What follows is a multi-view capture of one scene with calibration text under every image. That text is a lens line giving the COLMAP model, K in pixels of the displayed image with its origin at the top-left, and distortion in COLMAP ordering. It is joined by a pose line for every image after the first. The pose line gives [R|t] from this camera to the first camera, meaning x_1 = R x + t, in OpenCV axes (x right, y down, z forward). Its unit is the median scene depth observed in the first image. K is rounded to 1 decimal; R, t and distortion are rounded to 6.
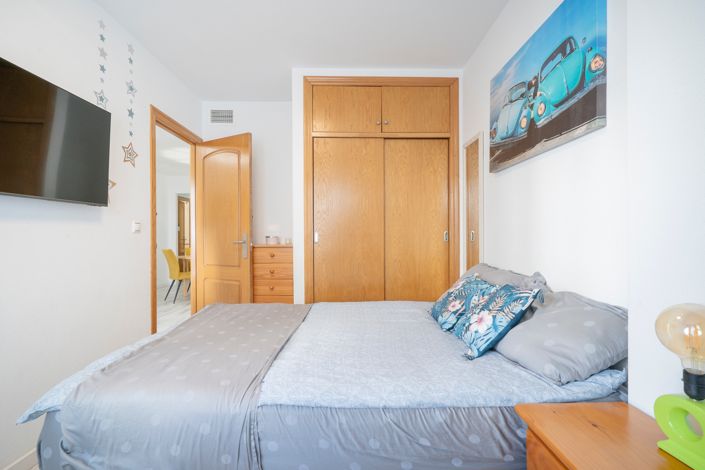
lens RADIAL K [[322.7, 0, 355.0], [0, 322.7, 237.4], [0, 0, 1]] dist [0.000890, 0.000878]
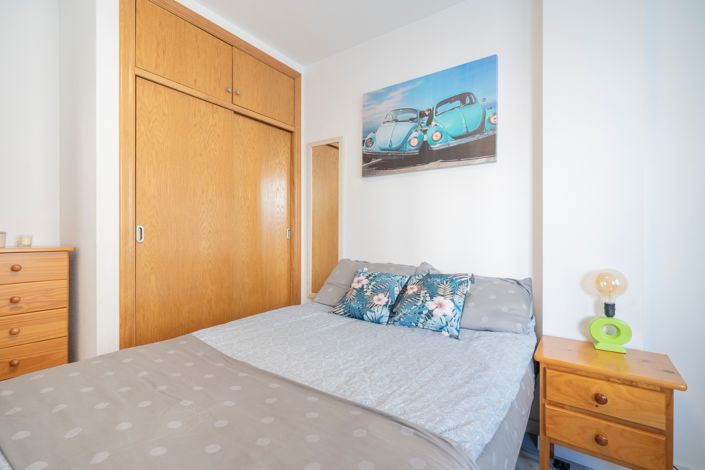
lens RADIAL K [[322.7, 0, 352.2], [0, 322.7, 234.8], [0, 0, 1]] dist [0.000890, 0.000878]
pose [[0.598255, 0.003203, 0.801299, -0.607747], [-0.001518, 0.999995, -0.002864, 0.003538], [-0.801304, 0.000498, 0.598257, 0.450685]]
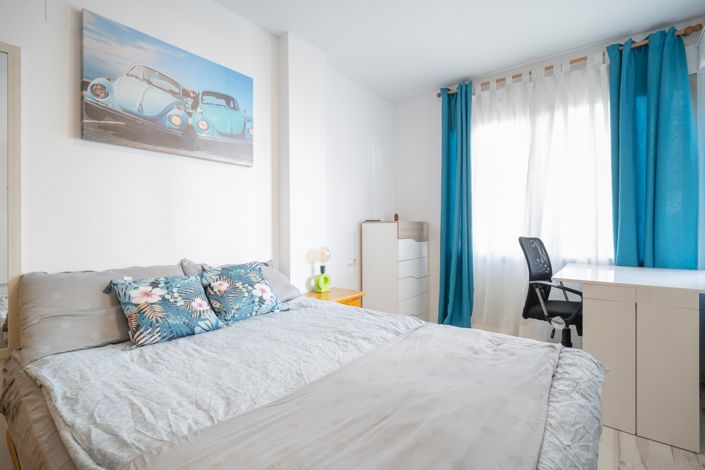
lens RADIAL K [[322.7, 0, 354.7], [0, 322.7, 230.4], [0, 0, 1]] dist [0.000890, 0.000878]
pose [[-0.766533, -0.002220, 0.642201, -0.610435], [0.006259, 0.999921, 0.010926, -0.001418], [-0.642174, 0.012395, -0.766459, 1.440218]]
